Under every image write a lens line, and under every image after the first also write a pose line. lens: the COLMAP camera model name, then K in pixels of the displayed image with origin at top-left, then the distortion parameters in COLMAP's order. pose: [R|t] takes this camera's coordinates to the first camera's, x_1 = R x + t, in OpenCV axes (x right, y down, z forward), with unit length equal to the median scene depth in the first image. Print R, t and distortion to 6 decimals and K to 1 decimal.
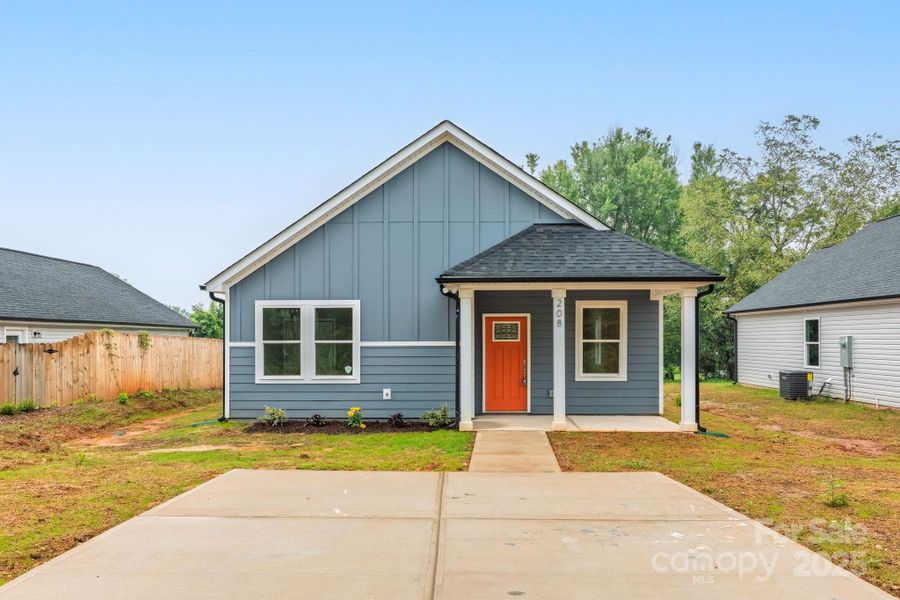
lens RADIAL K [[666.0, 0, 440.2], [0, 666.0, 336.0], [0, 0, 1]] dist [-0.004787, -0.001390]
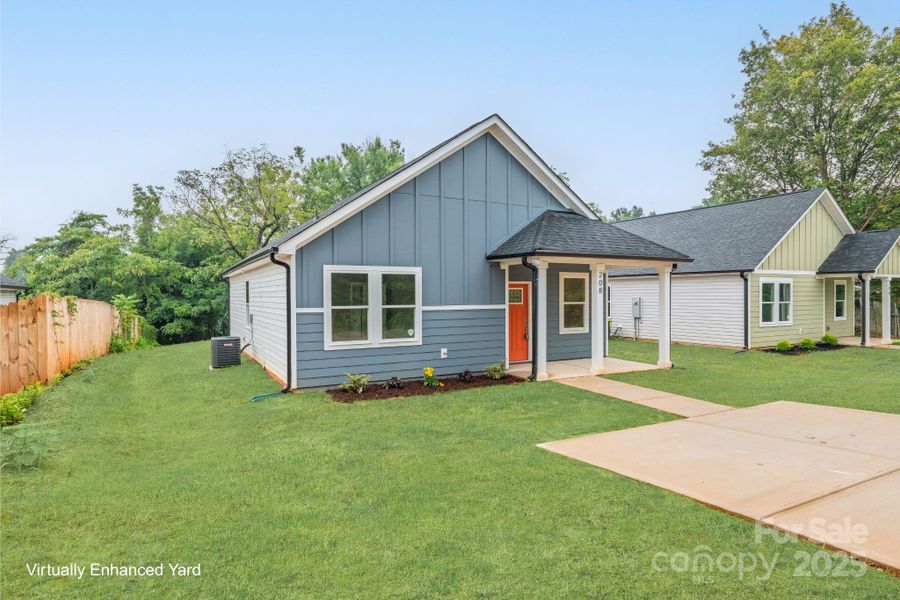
lens RADIAL K [[503.5, 0, 450.4], [0, 503.5, 299.8], [0, 0, 1]] dist [0.005340, 0.000256]
pose [[0.862957, -0.006074, 0.505241, -0.489581], [0.000185, 0.999931, 0.011704, -0.010915], [-0.505278, -0.010006, 0.862899, 0.273580]]
